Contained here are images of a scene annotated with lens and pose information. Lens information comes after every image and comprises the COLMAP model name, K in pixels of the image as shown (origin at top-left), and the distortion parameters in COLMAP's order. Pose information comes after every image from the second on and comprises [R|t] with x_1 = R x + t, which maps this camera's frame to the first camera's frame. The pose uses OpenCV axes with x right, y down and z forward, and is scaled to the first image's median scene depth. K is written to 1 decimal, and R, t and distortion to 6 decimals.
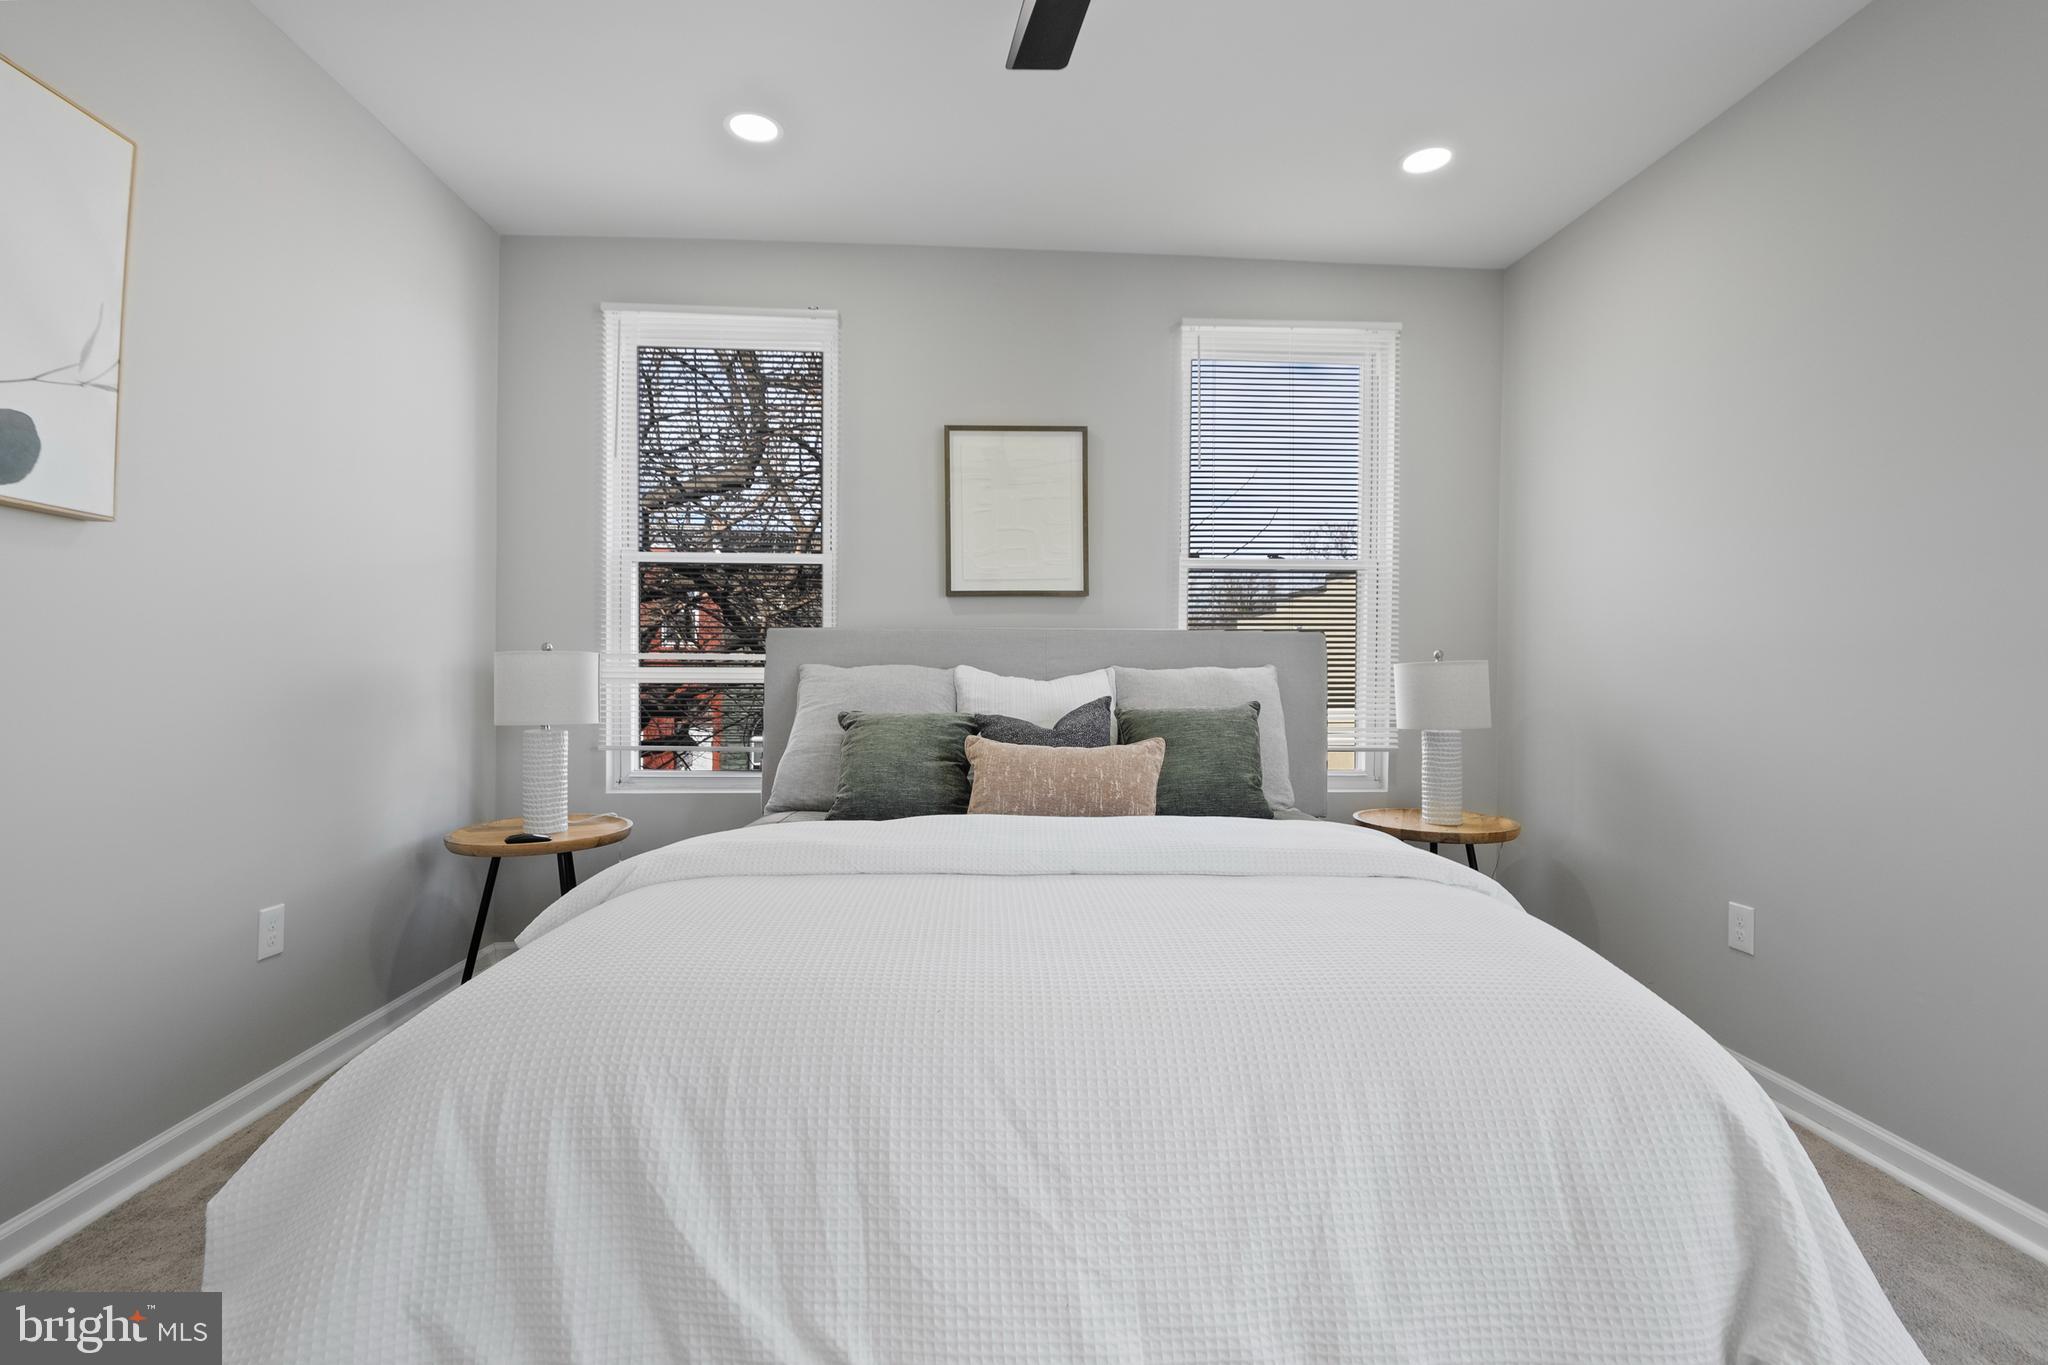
lens RADIAL K [[935.7, 0, 1024.7], [0, 935.7, 683.9], [0, 0, 1]] dist [-0.003385, 0.002951]
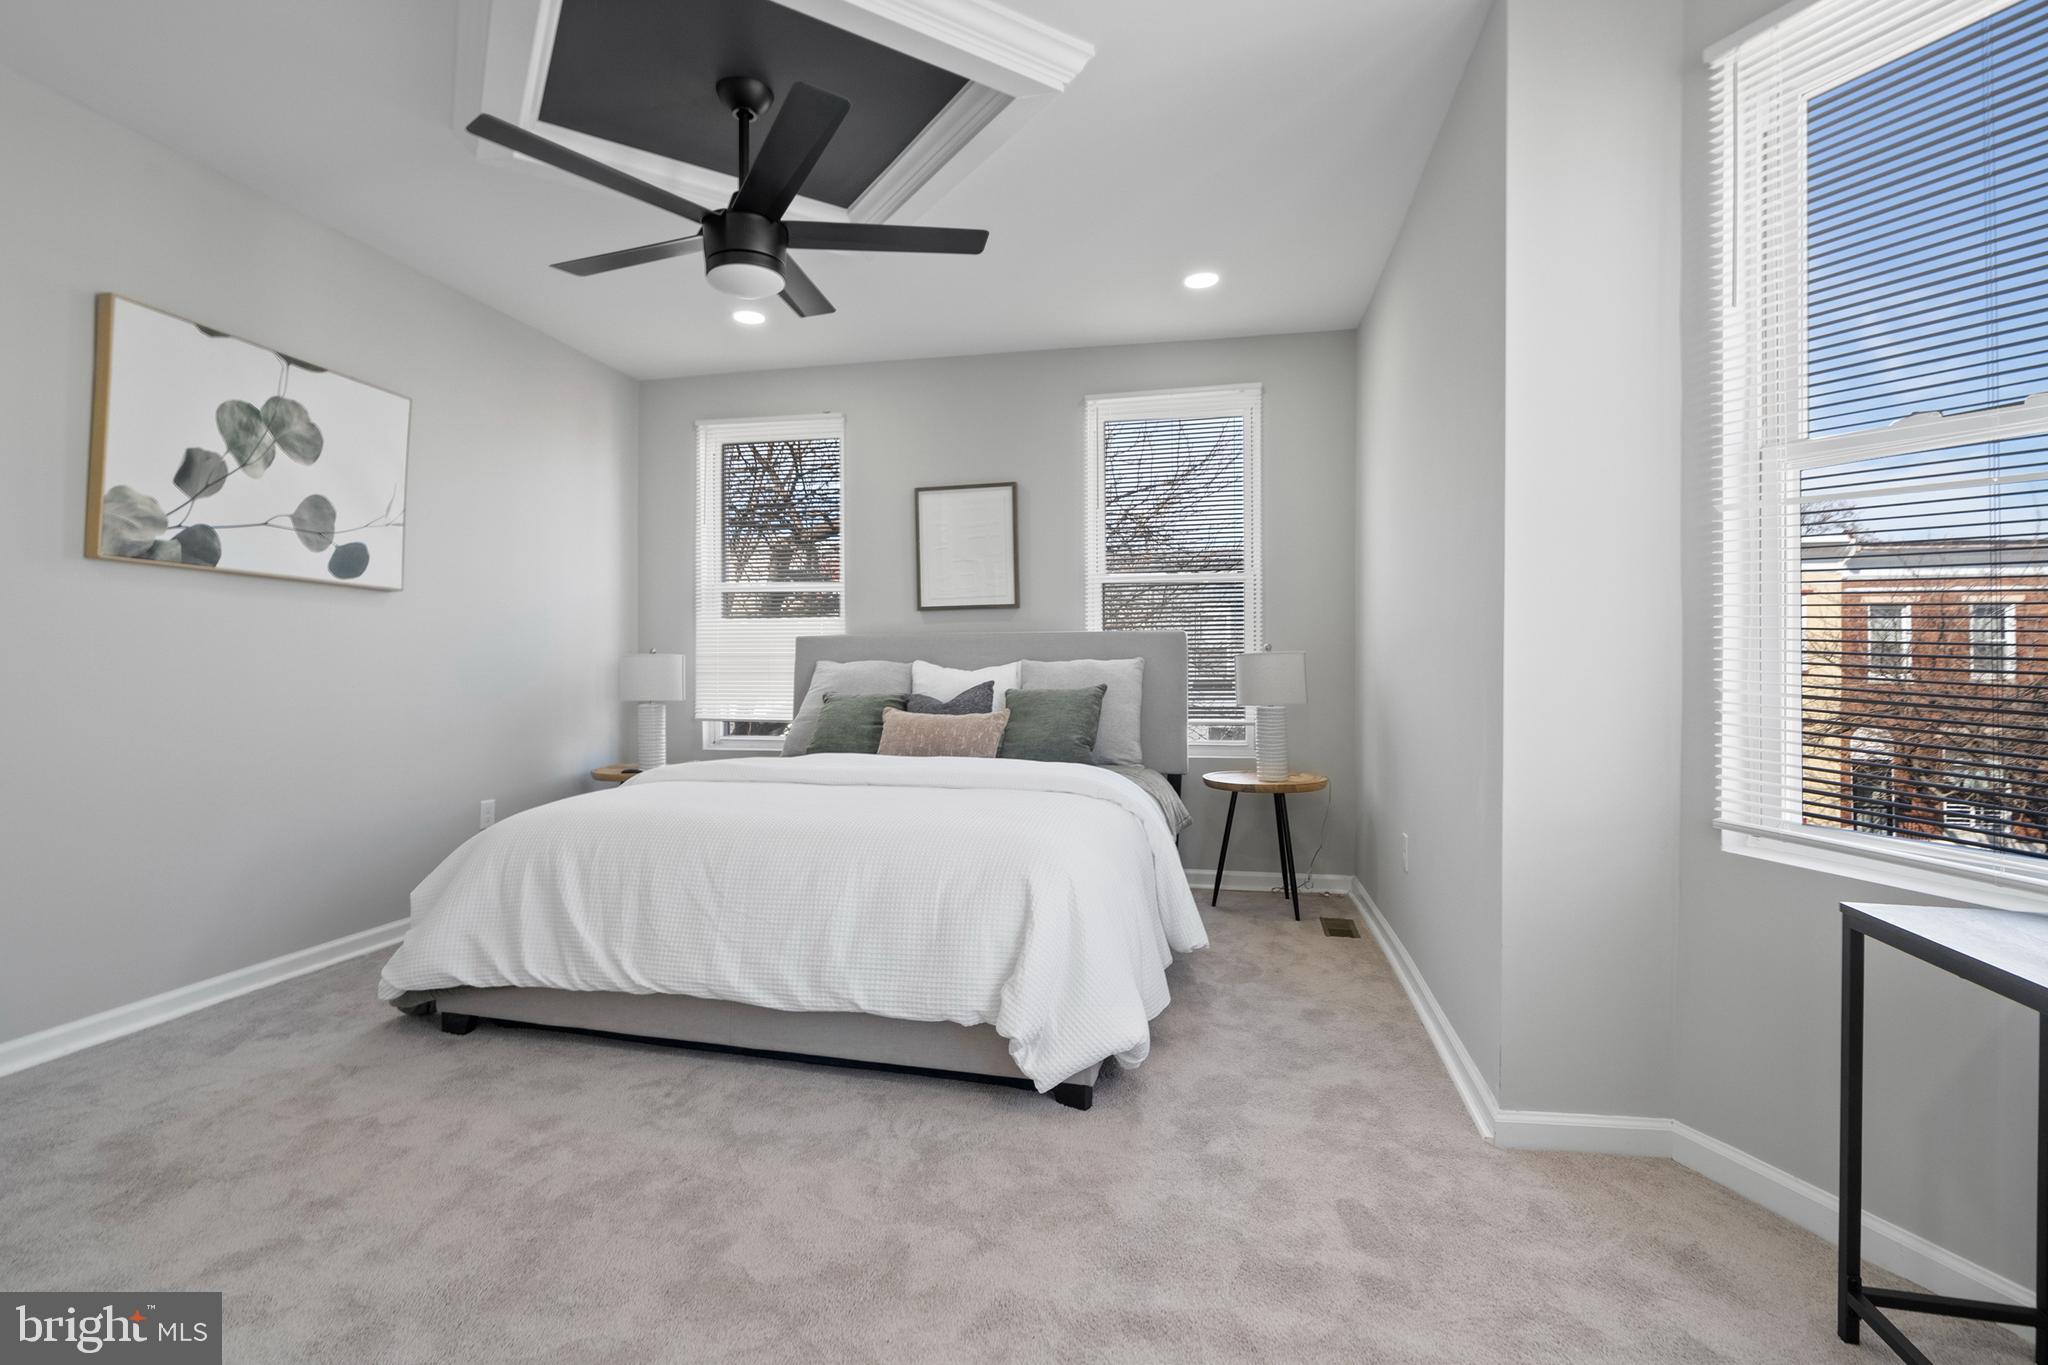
lens RADIAL K [[935.7, 0, 1023.4], [0, 935.7, 680.9], [0, 0, 1]] dist [-0.003385, 0.002951]
pose [[0.964327, -0.006568, -0.264633, 0.455497], [0.005816, 0.999977, -0.003623, 0.017115], [0.264651, 0.001955, 0.964342, -0.312263]]
